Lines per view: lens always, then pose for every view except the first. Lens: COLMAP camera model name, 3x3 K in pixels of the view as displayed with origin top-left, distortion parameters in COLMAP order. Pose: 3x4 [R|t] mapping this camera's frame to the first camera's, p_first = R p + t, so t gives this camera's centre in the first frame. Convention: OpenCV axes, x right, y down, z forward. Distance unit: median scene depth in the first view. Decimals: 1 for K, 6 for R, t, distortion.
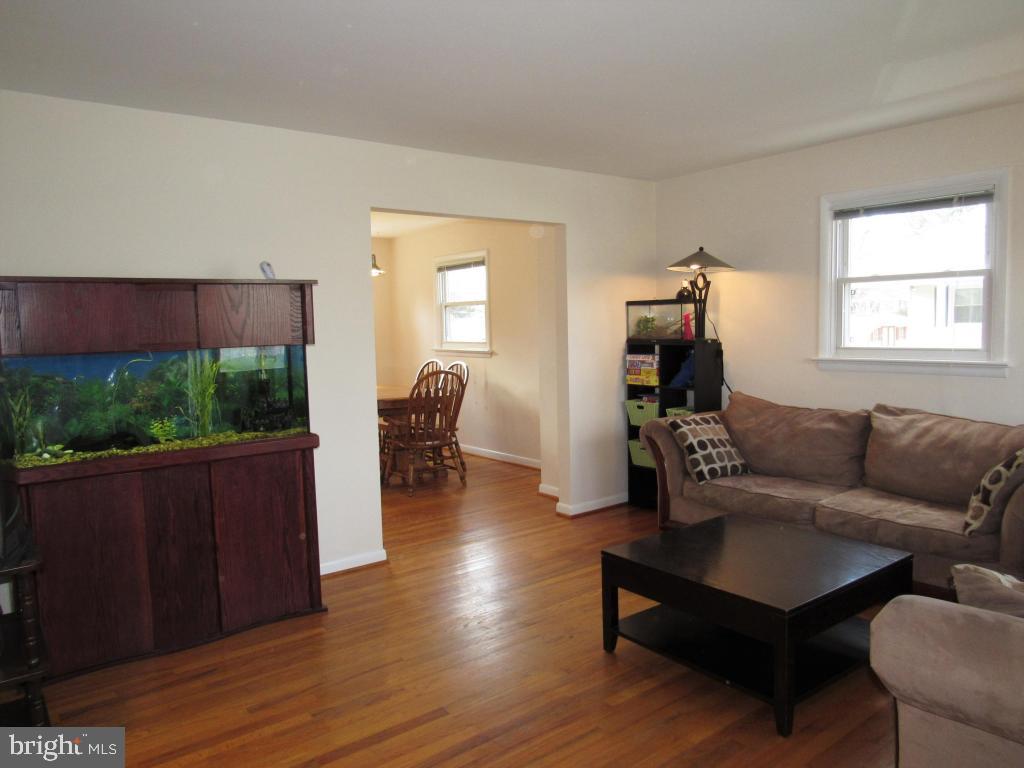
lens RADIAL K [[739.8, 0, 512.0], [0, 739.8, 384.0], [0, 0, 1]] dist [-0.008220, -0.003109]
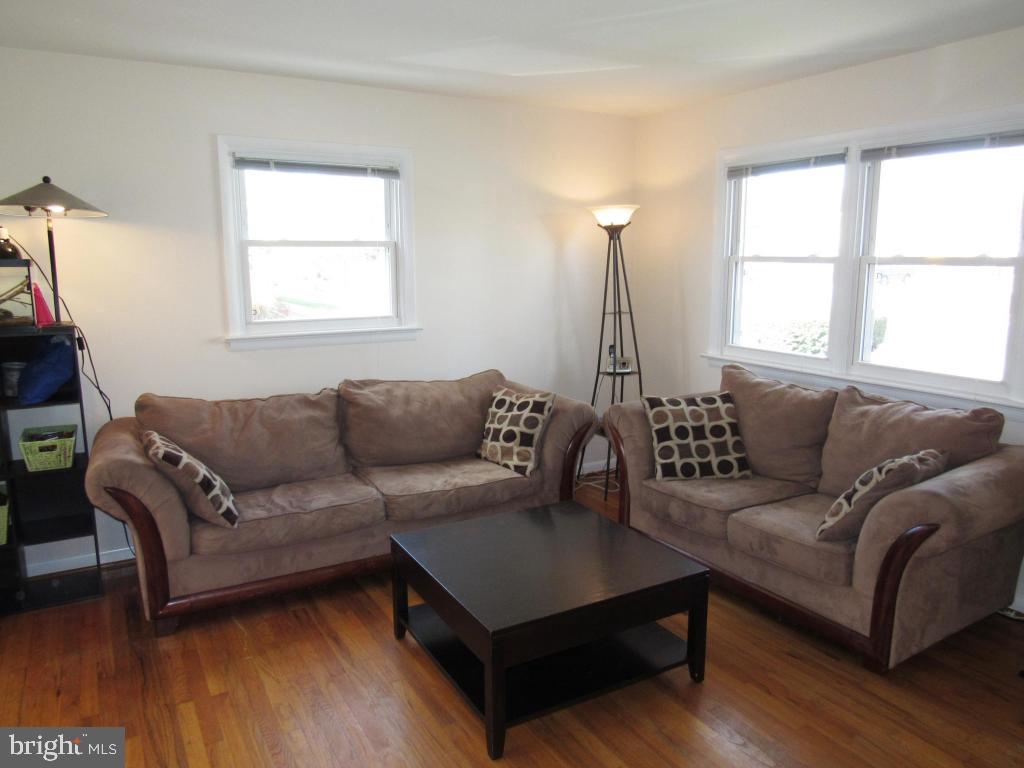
lens RADIAL K [[739.8, 0, 512.0], [0, 739.8, 384.0], [0, 0, 1]] dist [-0.008220, -0.003109]
pose [[0.145299, -0.142919, 0.979011, -0.383240], [0.085196, 0.987644, 0.131535, -0.071255], [-0.985713, 0.064296, 0.155680, 0.620595]]
